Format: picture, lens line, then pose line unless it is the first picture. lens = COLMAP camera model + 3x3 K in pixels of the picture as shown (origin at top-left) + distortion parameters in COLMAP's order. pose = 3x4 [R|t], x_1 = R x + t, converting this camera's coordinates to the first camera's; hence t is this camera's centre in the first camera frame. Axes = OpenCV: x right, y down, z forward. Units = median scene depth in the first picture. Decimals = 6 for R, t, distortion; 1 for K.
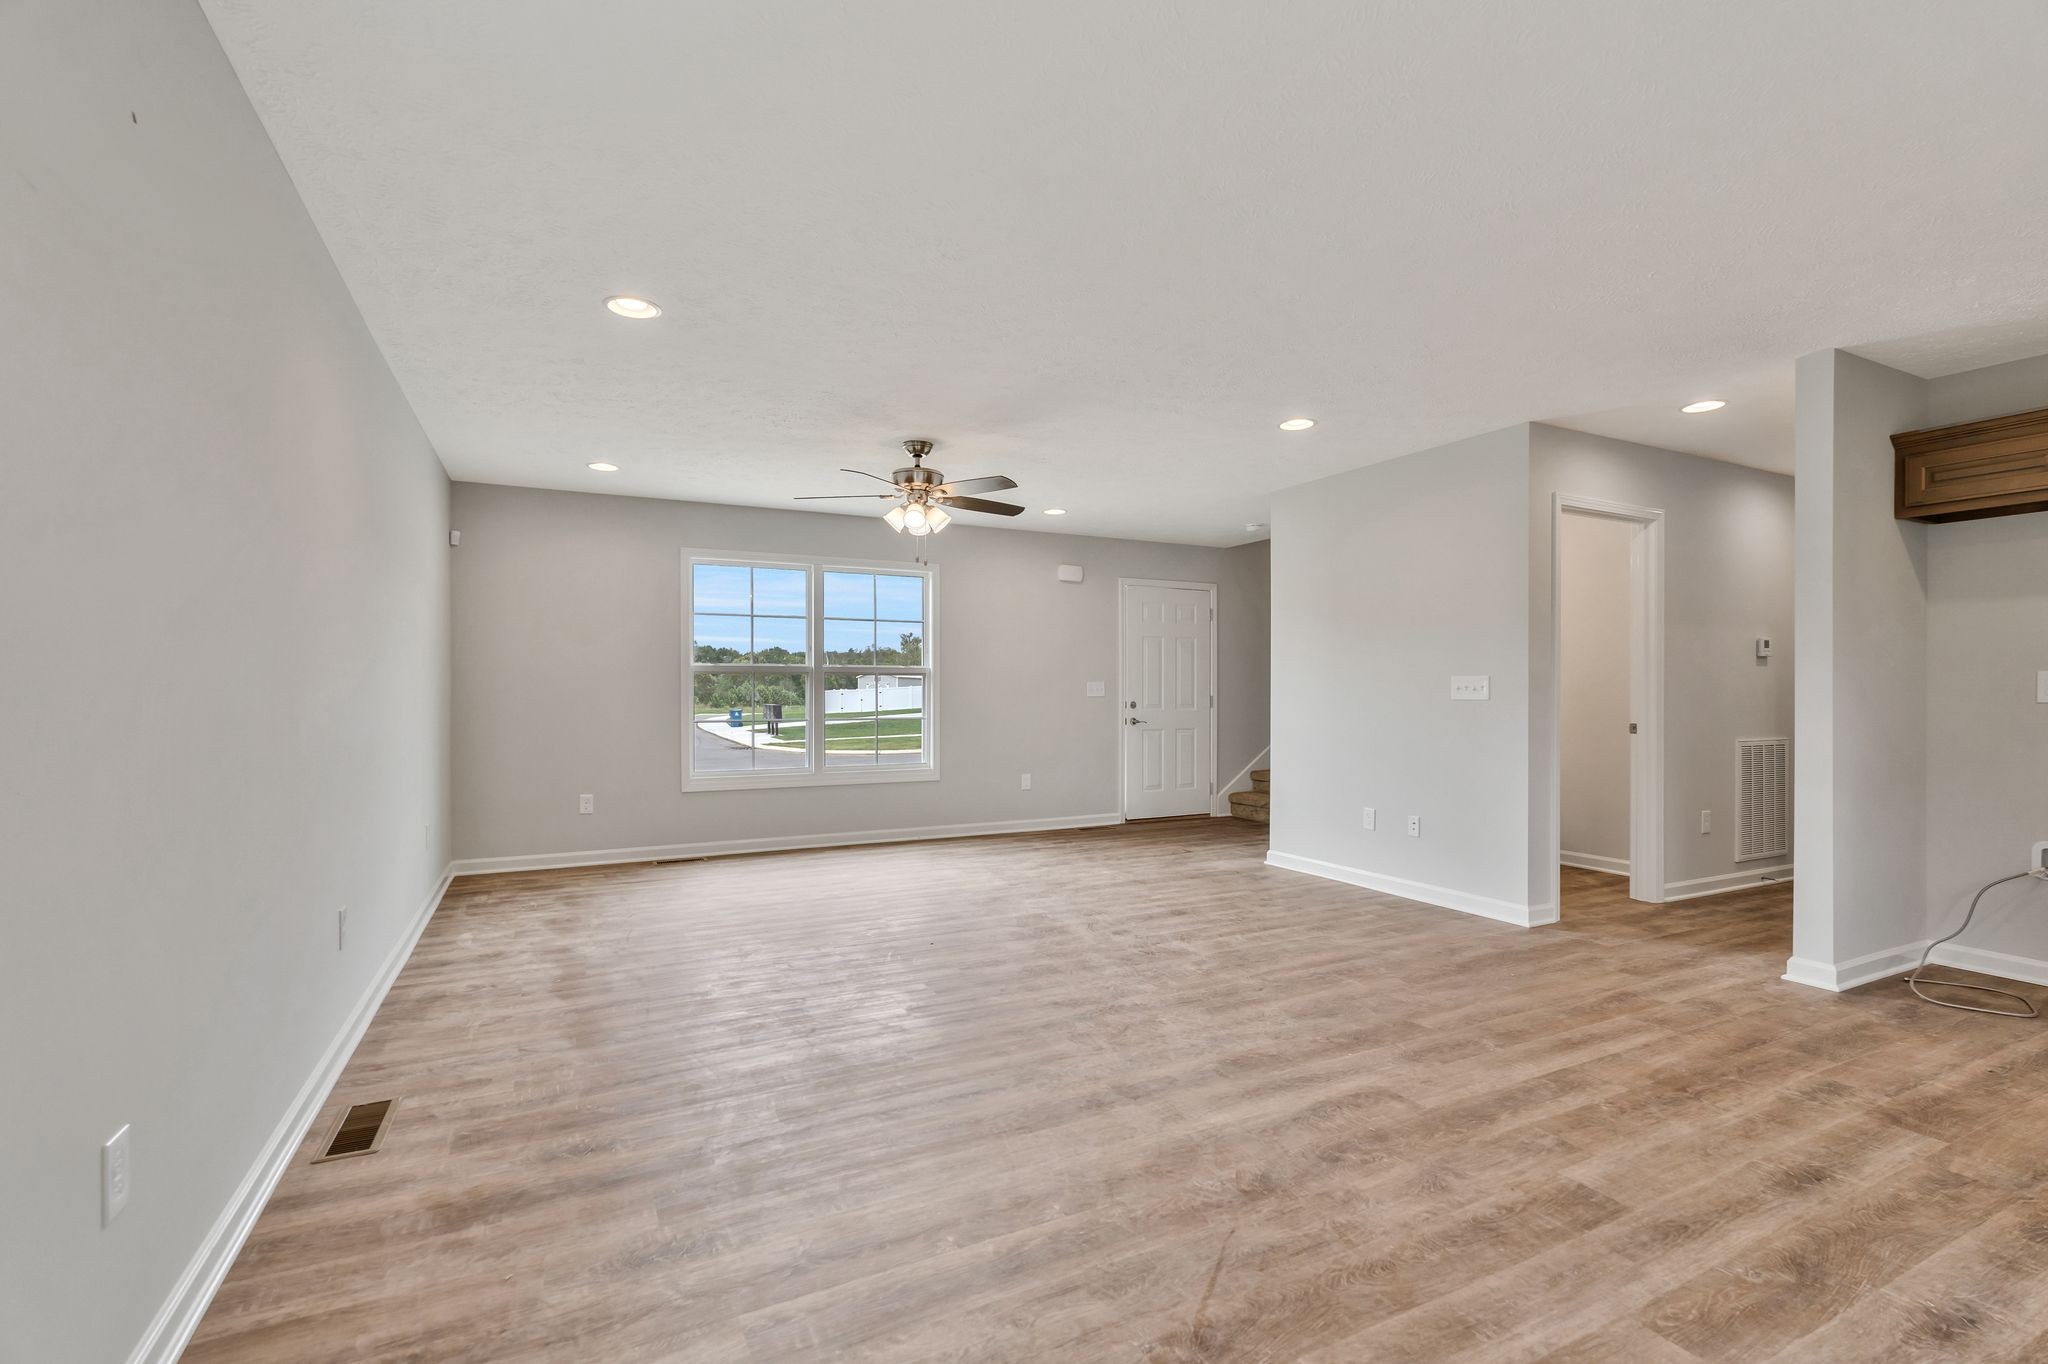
lens RADIAL K [[911.5, 0, 1011.9], [0, 911.5, 688.6], [0, 0, 1]] dist [-0.003536, -0.000418]
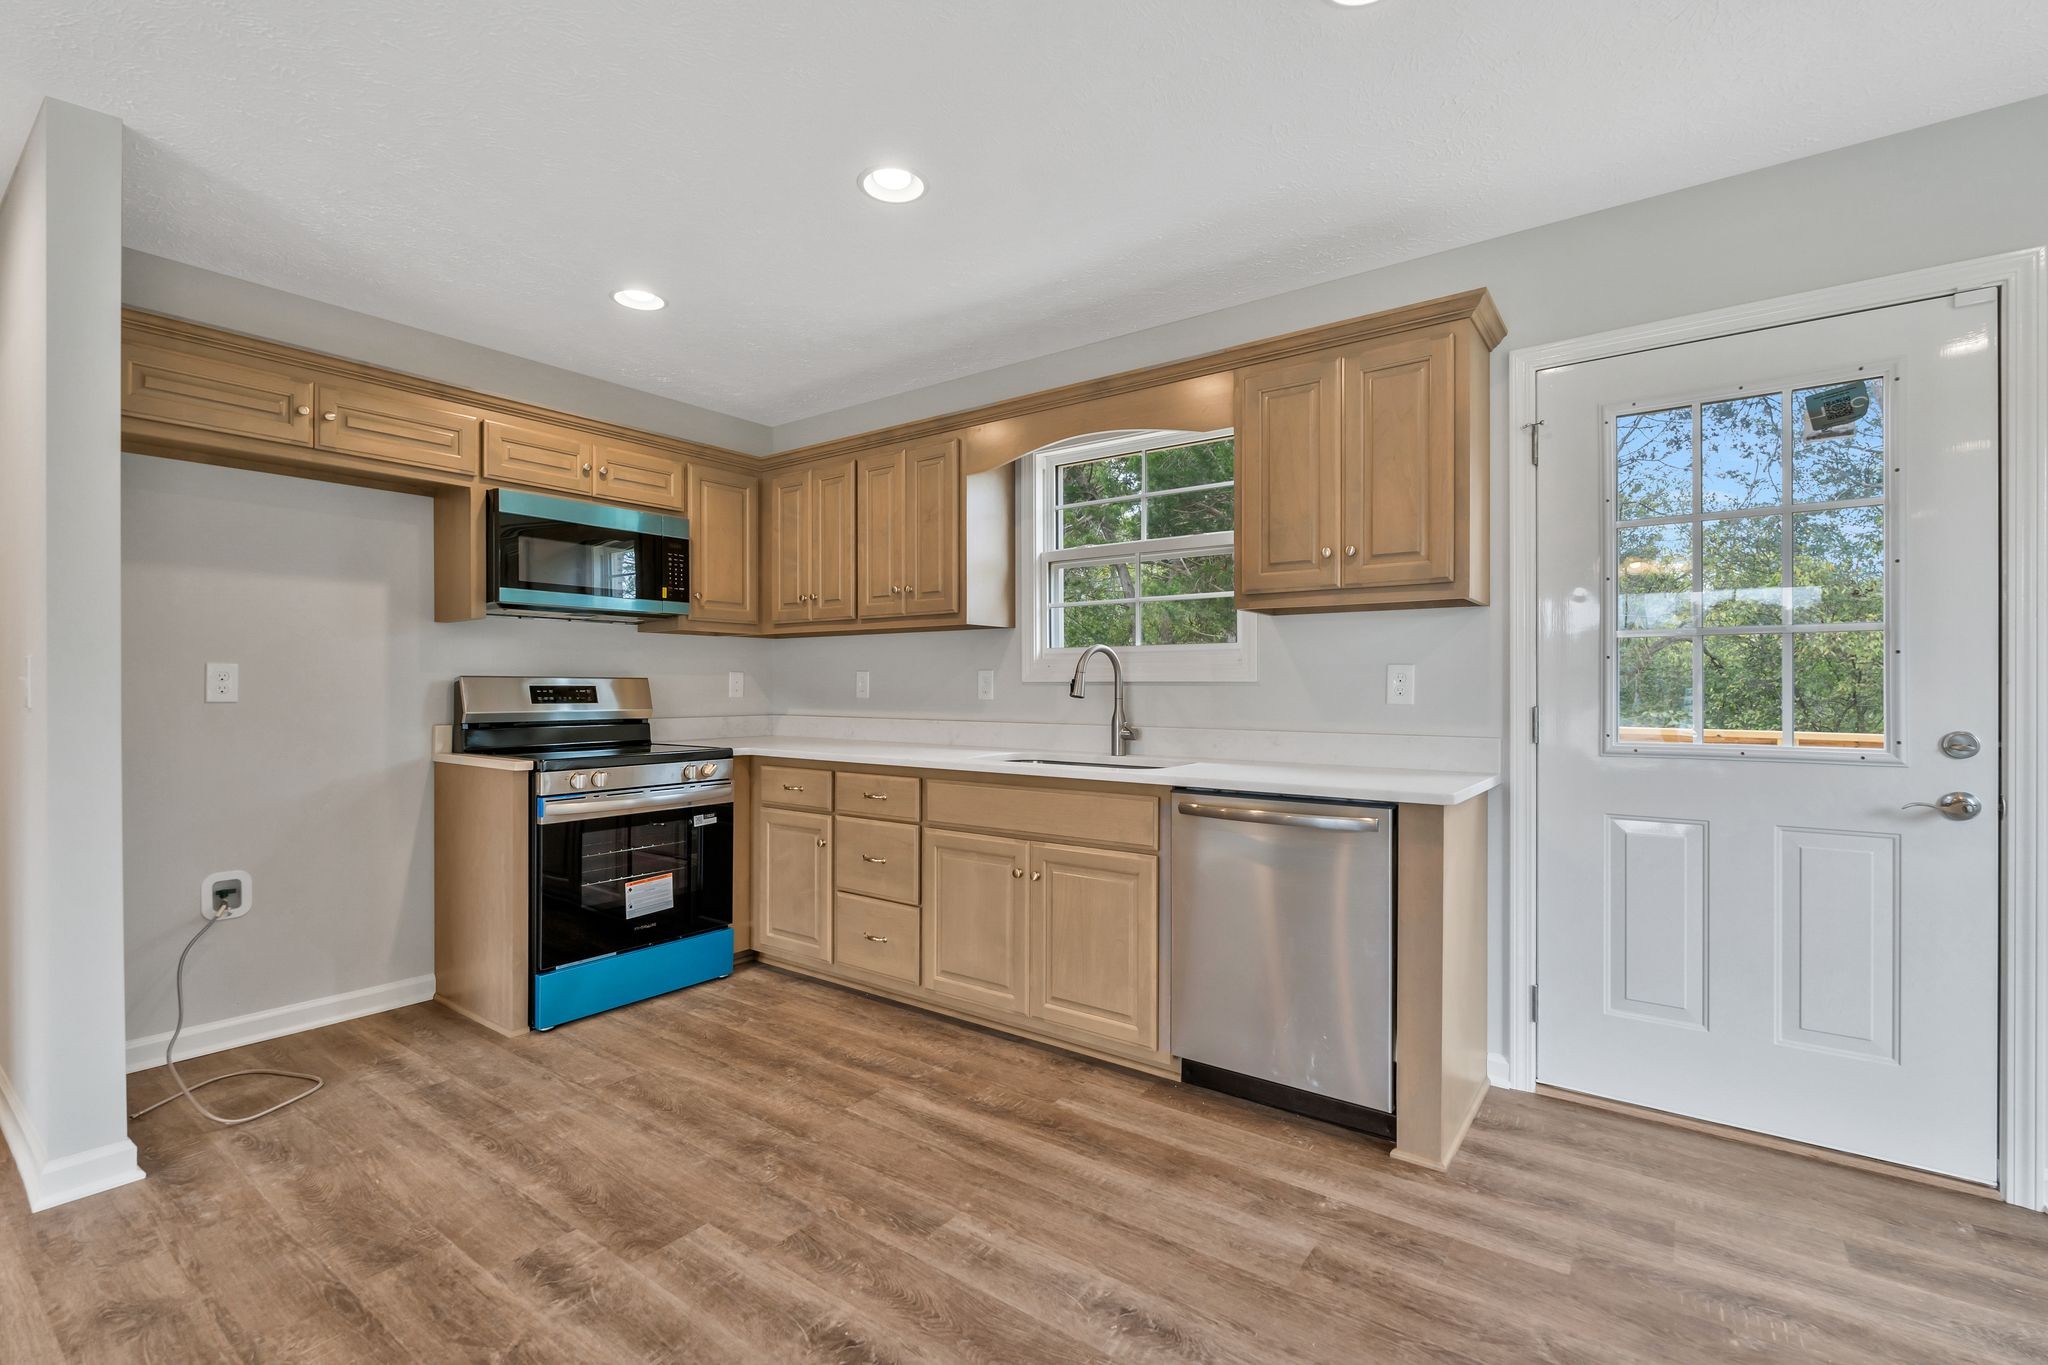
lens RADIAL K [[911.5, 0, 1011.9], [0, 911.5, 689.1], [0, 0, 1]] dist [-0.003536, -0.000418]
pose [[-0.444135, -0.002886, 0.895955, 0.104823], [0.001379, 0.999991, 0.003905, 0.001888], [-0.895959, 0.002969, -0.444127, 0.770441]]
